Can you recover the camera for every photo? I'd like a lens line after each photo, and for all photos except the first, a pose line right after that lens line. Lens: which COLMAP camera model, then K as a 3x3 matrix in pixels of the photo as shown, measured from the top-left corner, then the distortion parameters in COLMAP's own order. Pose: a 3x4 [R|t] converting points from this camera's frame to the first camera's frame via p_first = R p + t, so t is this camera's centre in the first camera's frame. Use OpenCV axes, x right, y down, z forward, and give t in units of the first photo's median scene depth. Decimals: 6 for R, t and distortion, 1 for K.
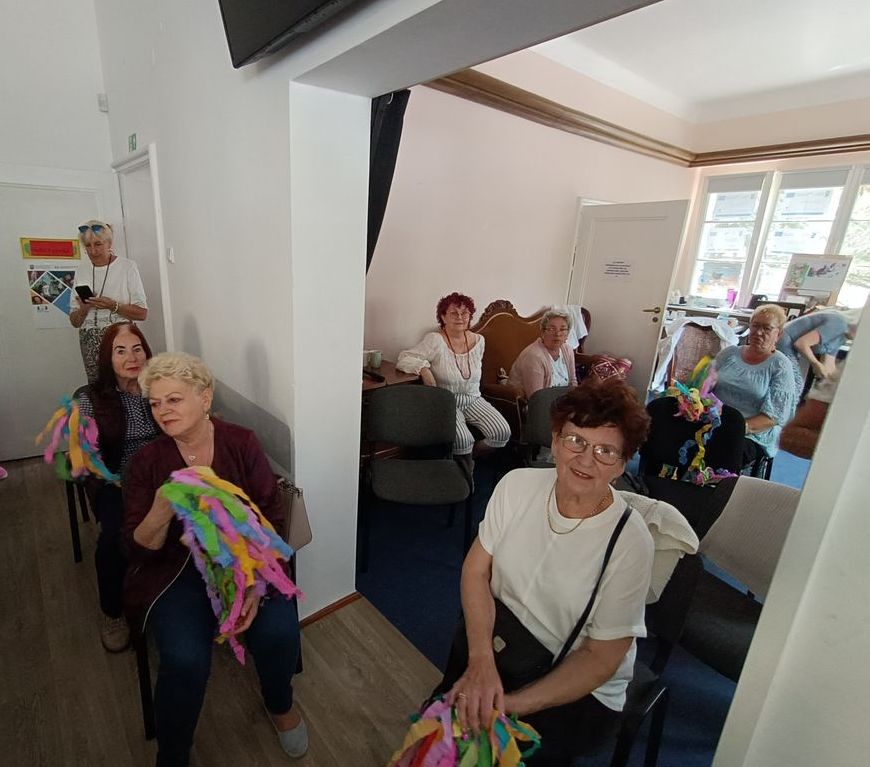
lens RADIAL K [[476.8, 0, 435.0], [0, 476.8, 383.5], [0, 0, 1]] dist [-0.000368, -0.000269]
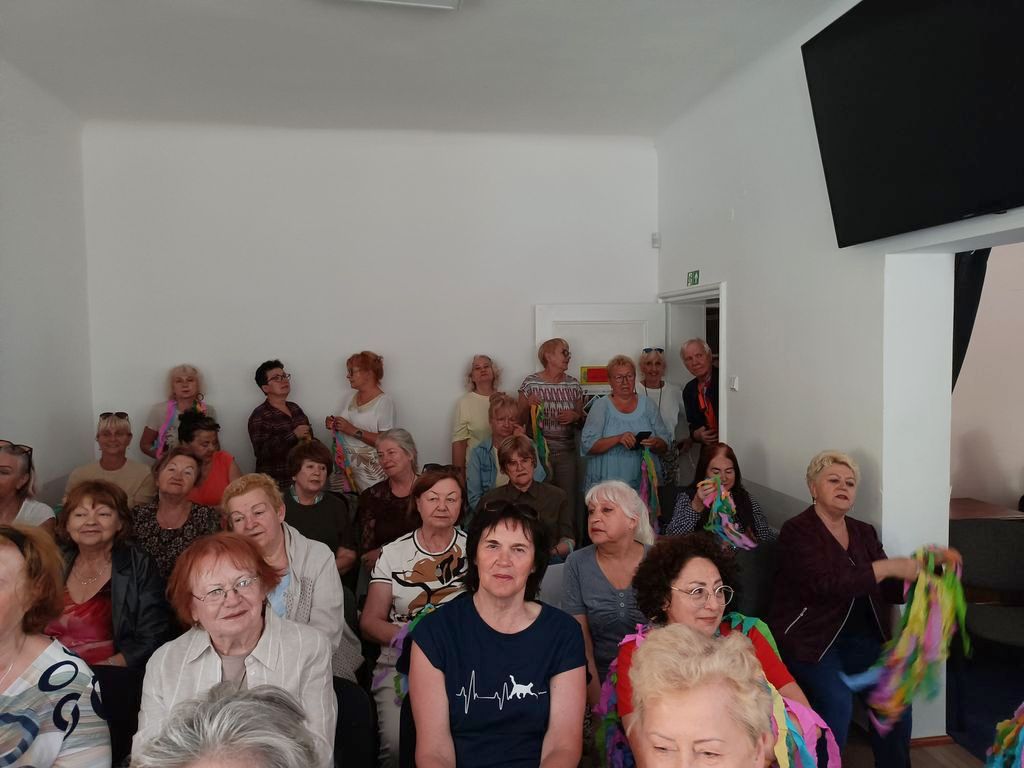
lens RADIAL K [[753.1, 0, 512.0], [0, 753.1, 384.0], [0, 0, 1]] dist [0.026421, -0.001191]
pose [[0.786244, -0.049156, -0.615958, 0.124428], [-0.098940, 0.973955, -0.204017, 0.191796], [0.609944, 0.221350, 0.760902, -0.865282]]
